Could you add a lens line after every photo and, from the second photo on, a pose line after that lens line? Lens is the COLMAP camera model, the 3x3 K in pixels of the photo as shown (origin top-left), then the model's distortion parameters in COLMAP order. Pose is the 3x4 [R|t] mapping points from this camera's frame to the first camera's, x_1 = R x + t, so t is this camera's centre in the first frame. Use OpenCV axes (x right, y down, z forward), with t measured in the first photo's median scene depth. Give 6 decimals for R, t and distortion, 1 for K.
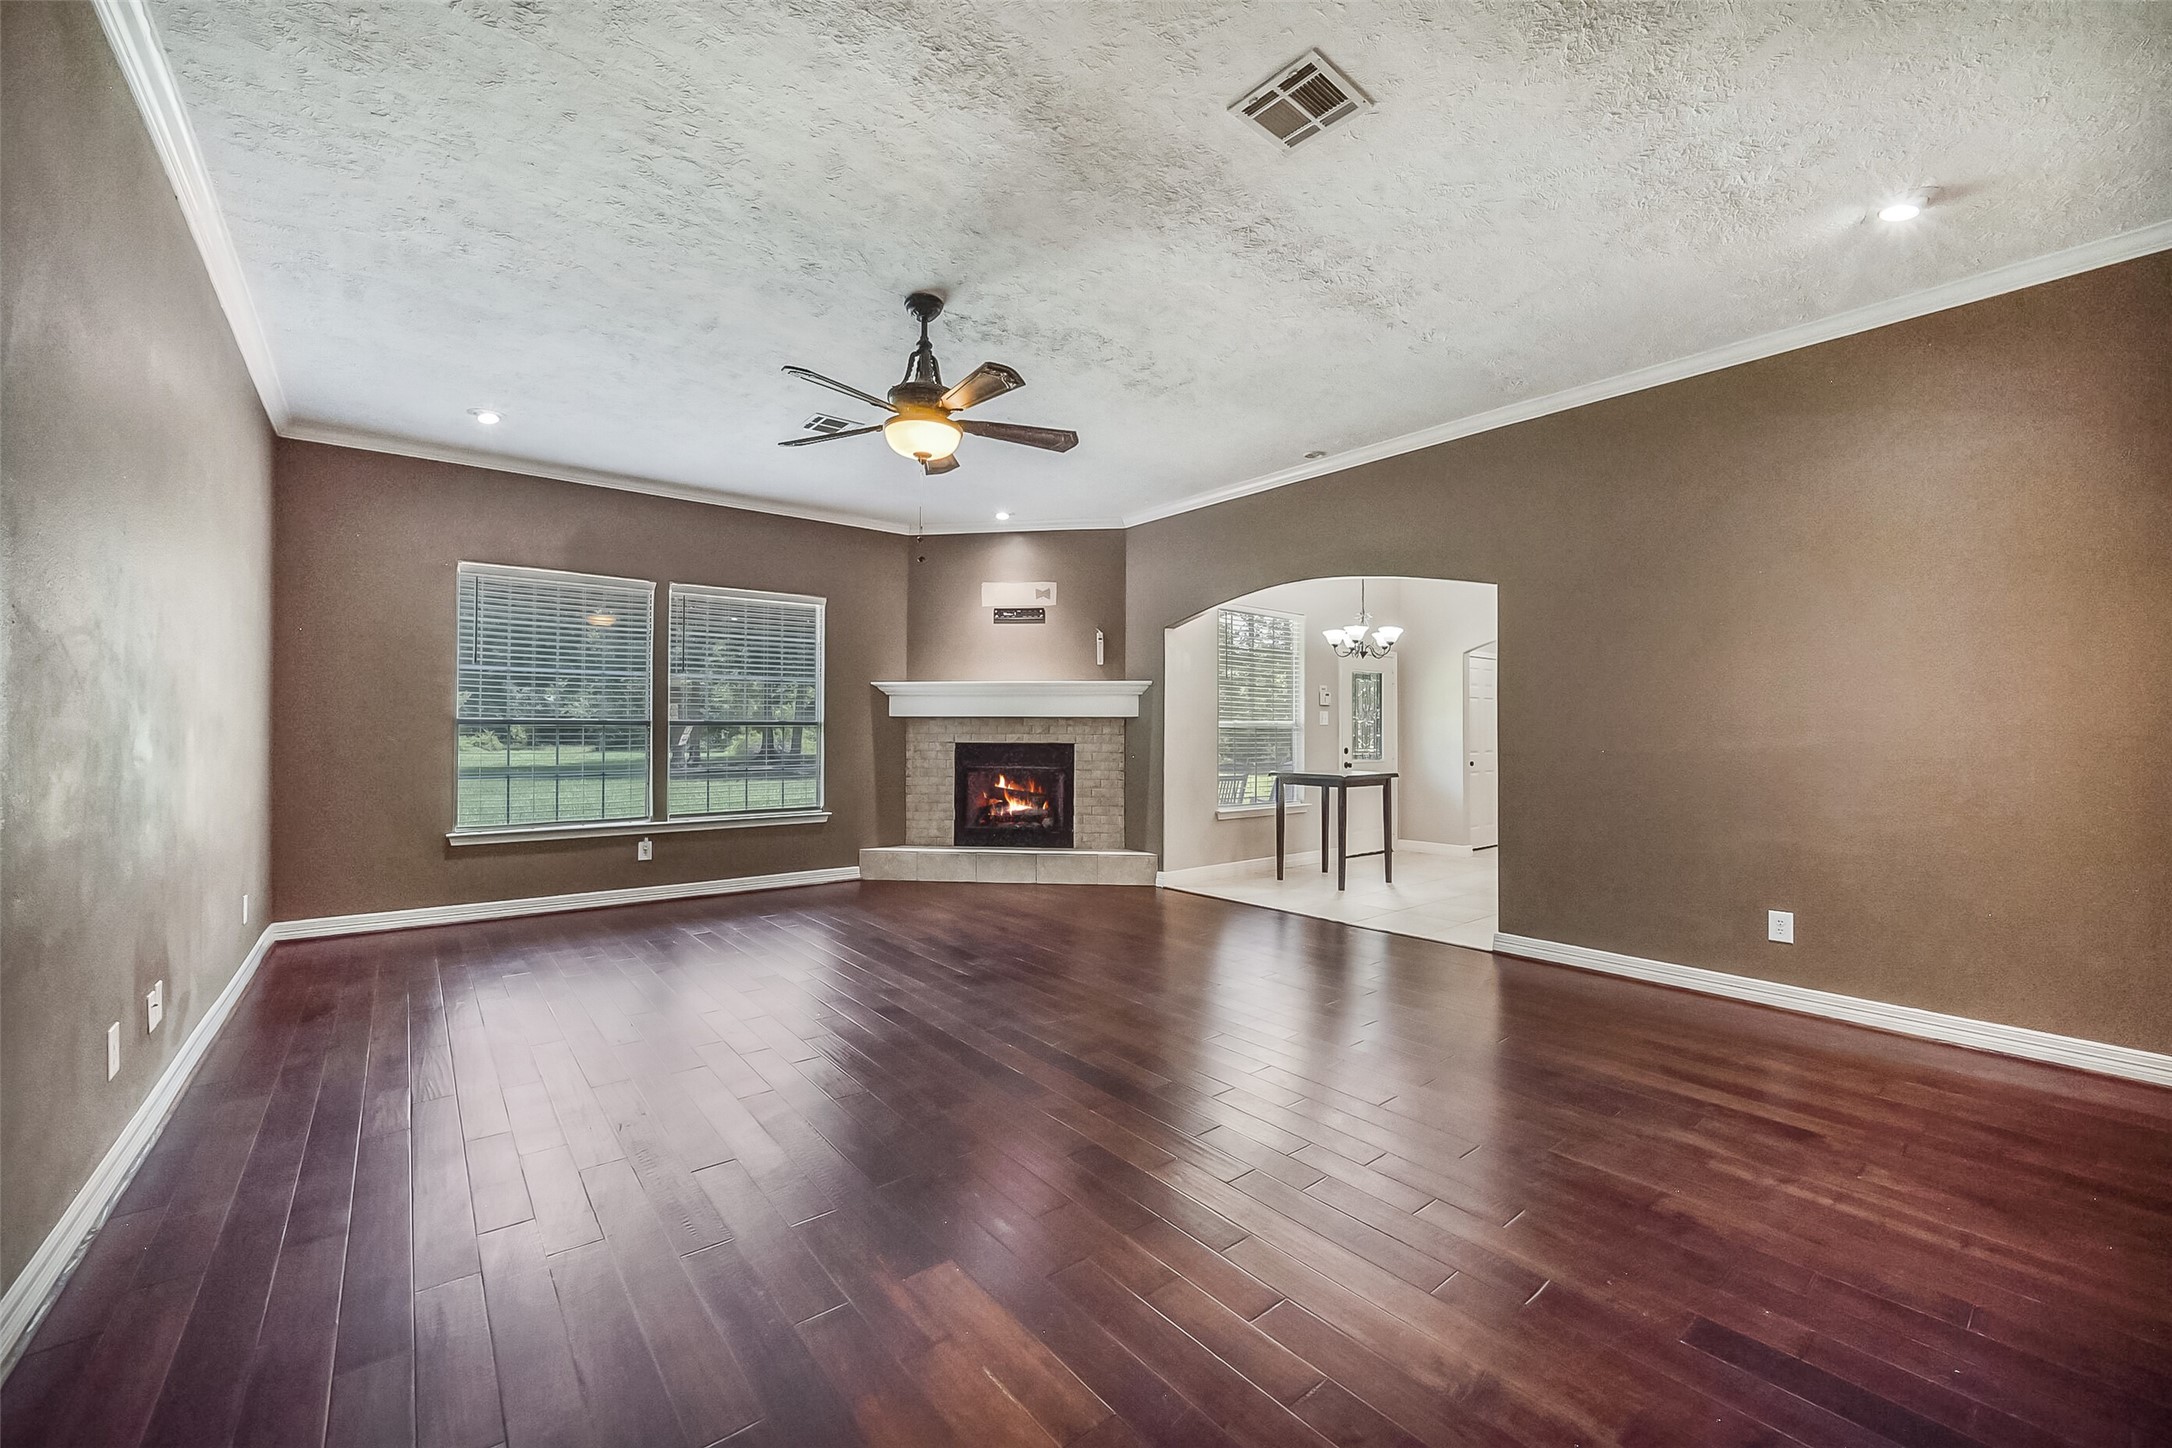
lens RADIAL K [[857.6, 0, 1100.1], [0, 857.6, 723.1], [0, 0, 1]] dist [-0.035286, 0.007796]
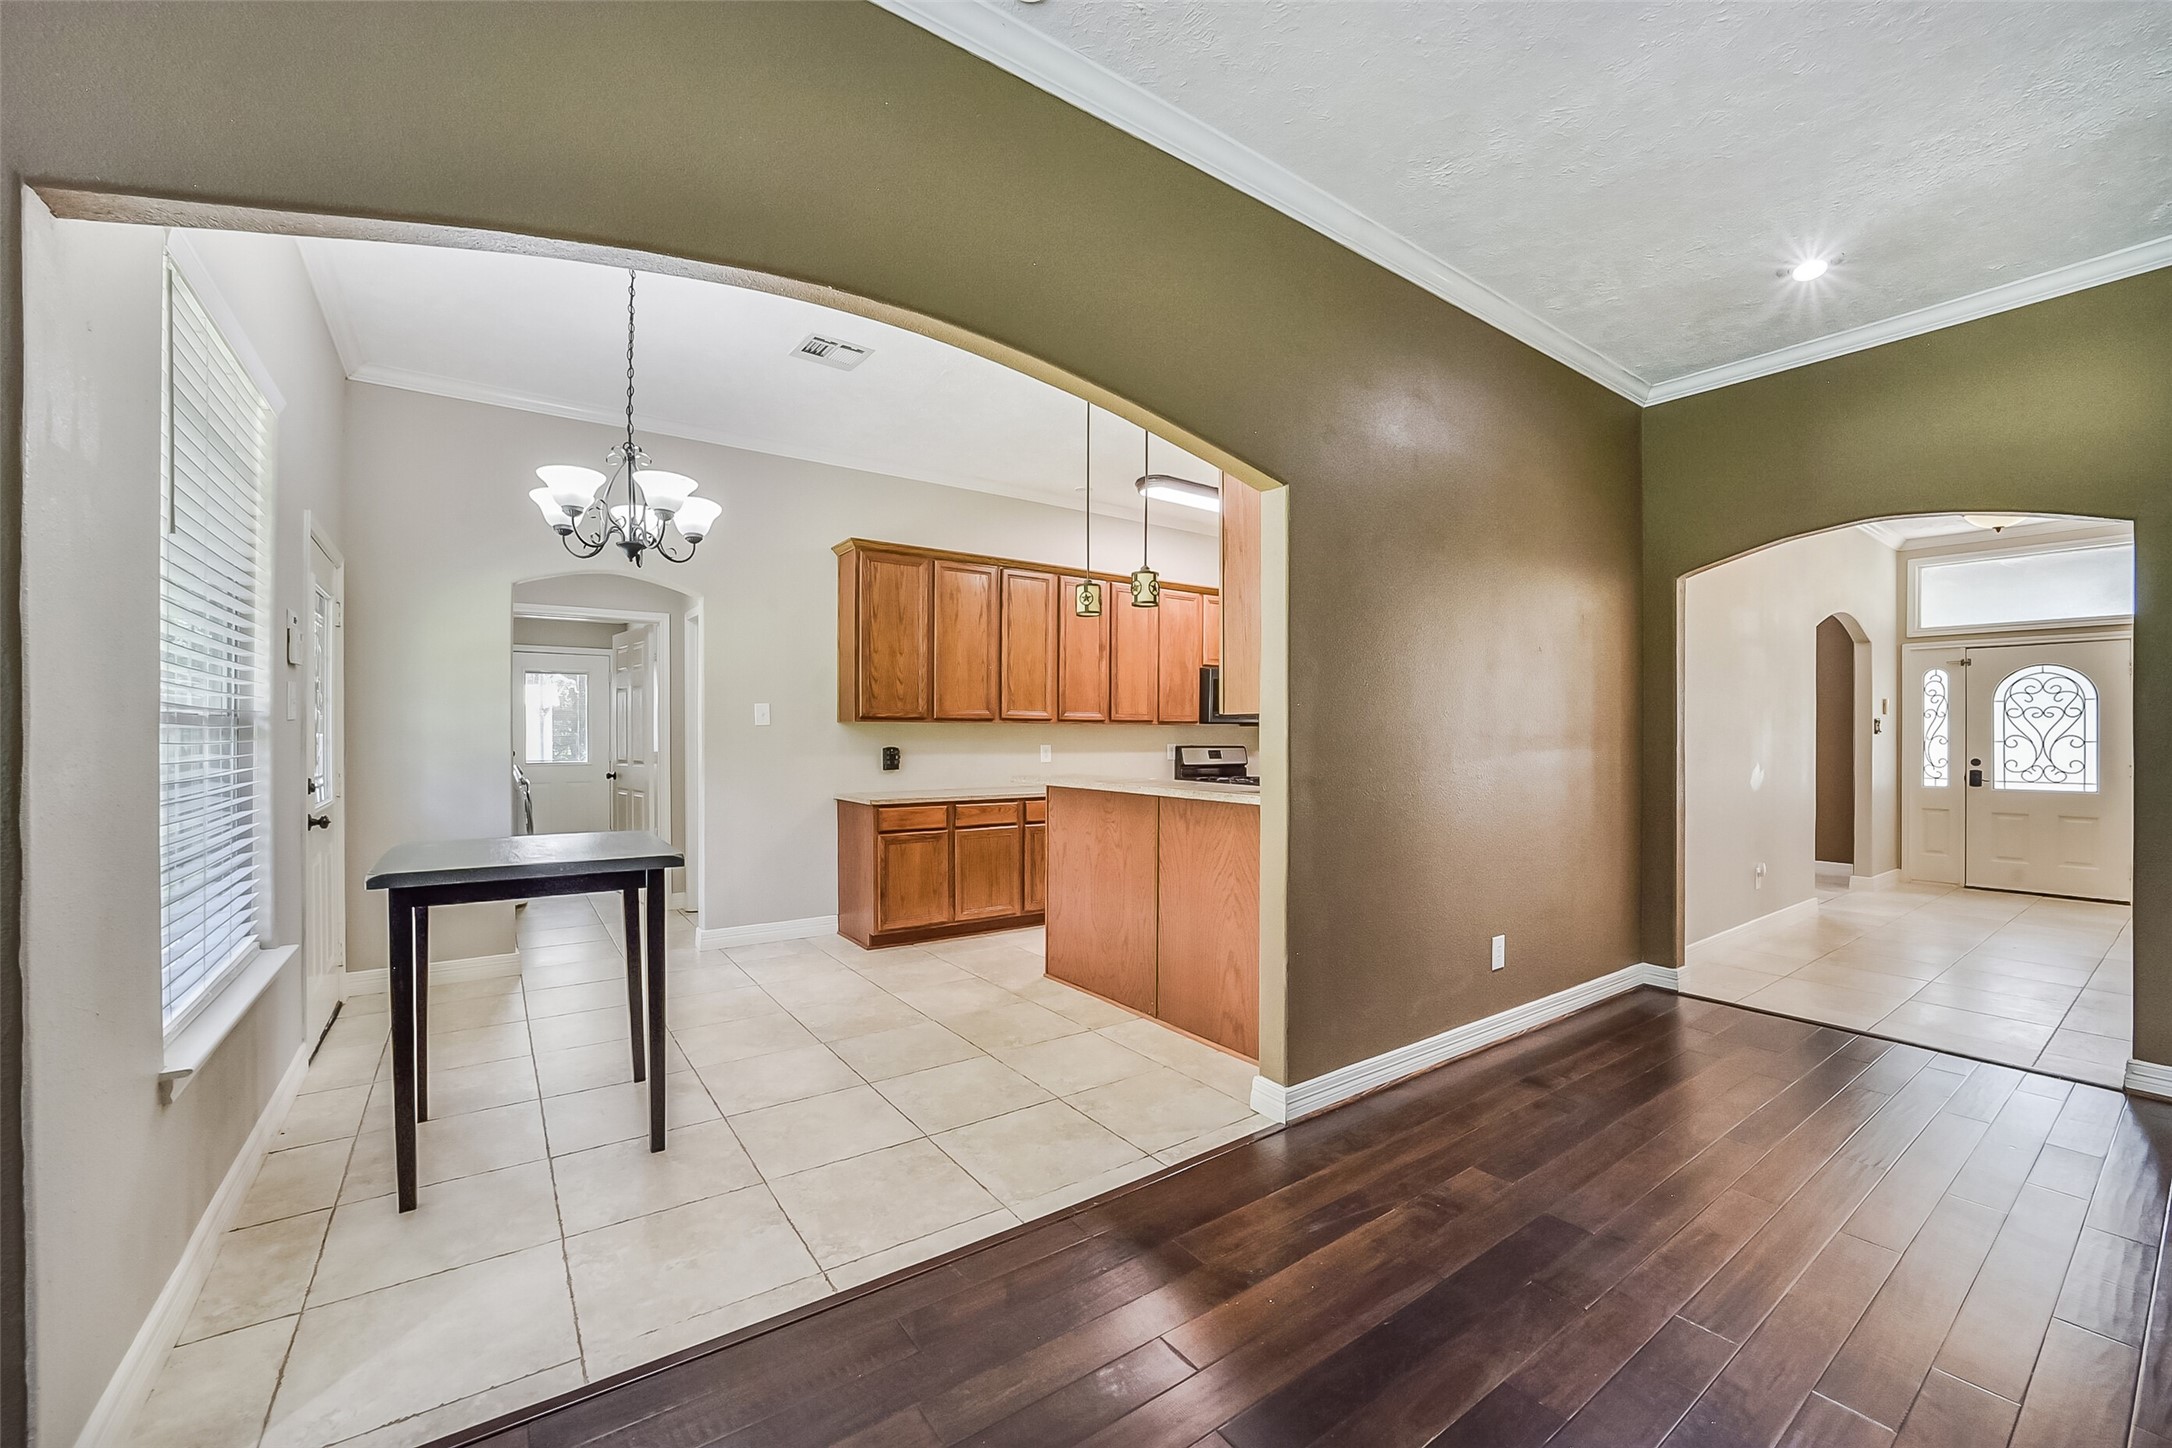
lens RADIAL K [[857.6, 0, 1094.2], [0, 857.6, 744.9], [0, 0, 1]] dist [-0.035286, 0.007796]
pose [[0.064415, -0.016199, 0.997792, -0.078995], [-0.013211, 0.999767, 0.017084, 0.001862], [-0.997836, -0.014282, 0.064186, 0.717958]]
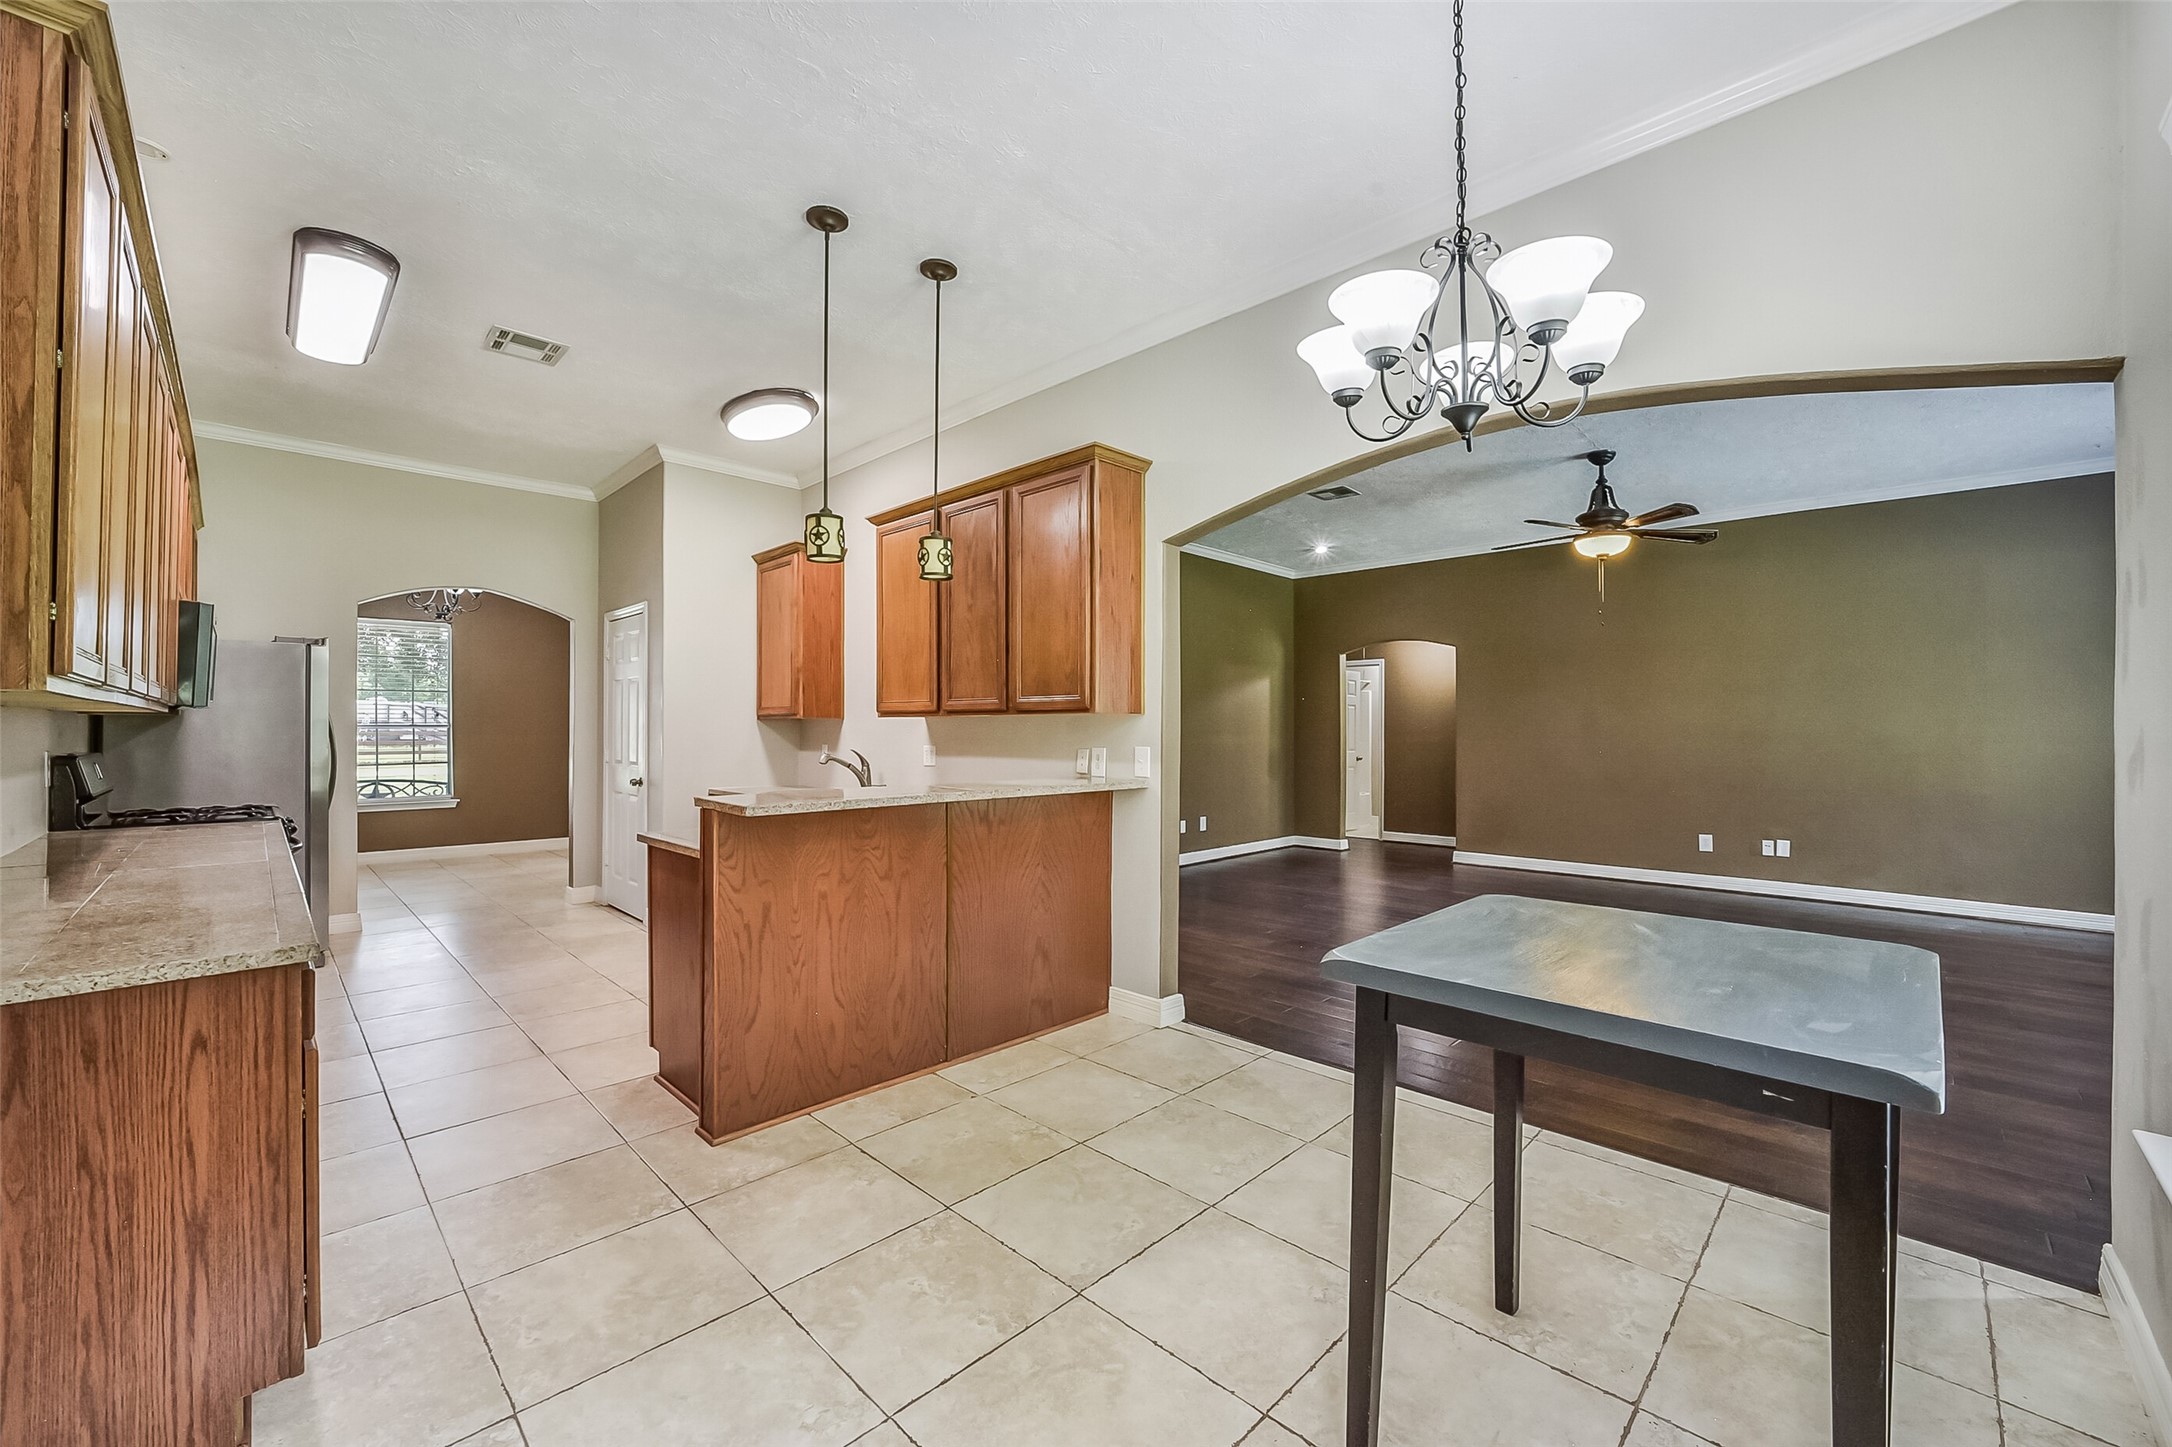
lens RADIAL K [[857.6, 0, 1090.4], [0, 857.6, 724.2], [0, 0, 1]] dist [-0.035286, 0.007796]
pose [[-0.995468, -0.003959, -0.095012, 0.414665], [-0.002581, 0.999890, -0.014625, 0.006686], [0.095060, -0.014314, -0.995369, 1.169406]]
